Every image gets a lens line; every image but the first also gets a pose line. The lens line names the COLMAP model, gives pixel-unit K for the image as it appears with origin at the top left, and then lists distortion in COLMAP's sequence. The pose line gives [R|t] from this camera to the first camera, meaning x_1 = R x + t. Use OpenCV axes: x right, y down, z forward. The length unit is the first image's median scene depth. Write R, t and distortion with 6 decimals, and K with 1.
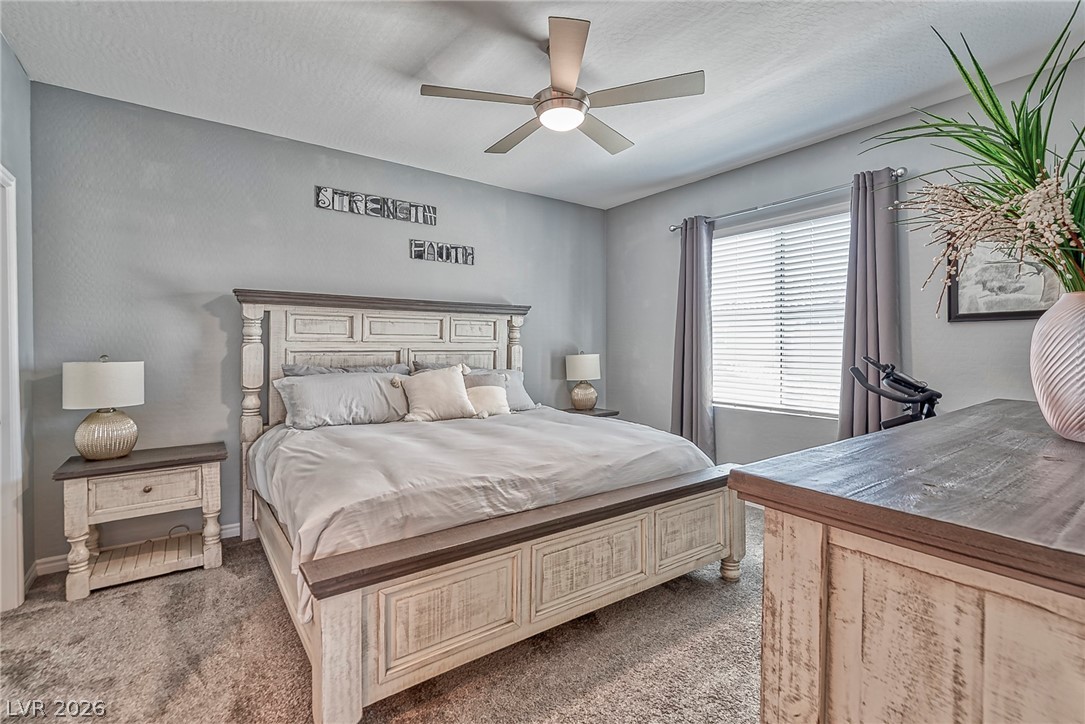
lens RADIAL K [[480.3, 0, 526.2], [0, 480.3, 349.9], [0, 0, 1]] dist [0.003894, -0.000066]
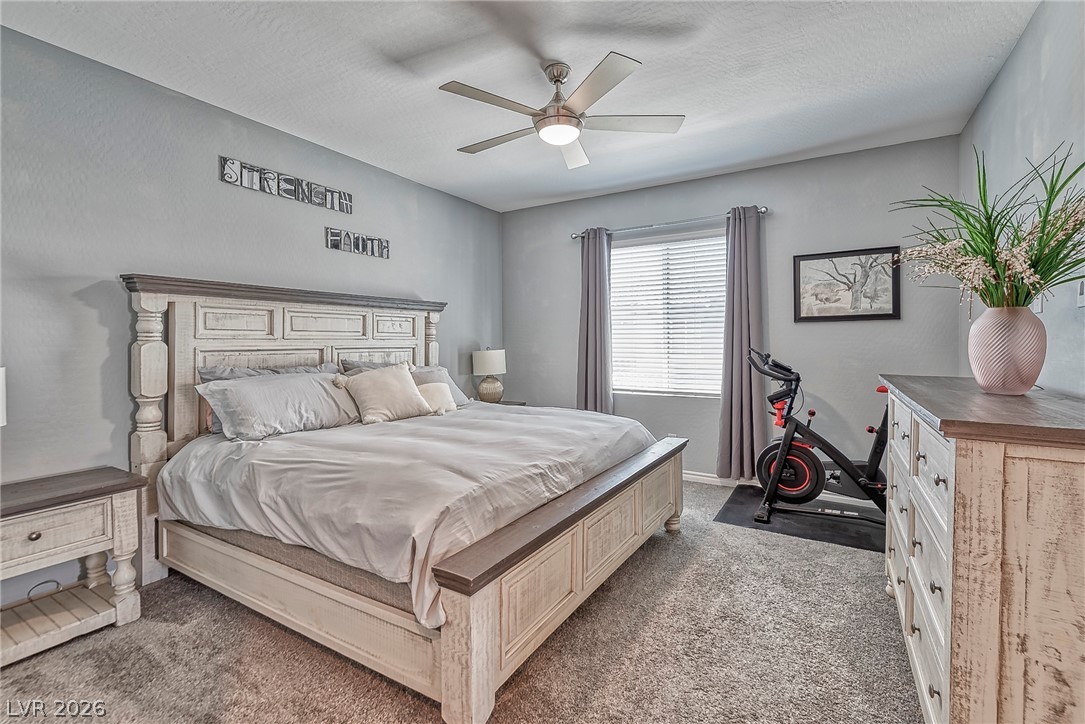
lens RADIAL K [[480.3, 0, 514.8], [0, 480.3, 349.4], [0, 0, 1]] dist [0.003894, -0.000066]
pose [[0.926653, -0.013263, 0.375683, -0.316807], [0.010769, 0.999904, 0.008739, -0.001088], [-0.375763, -0.004052, 0.926707, 0.016854]]
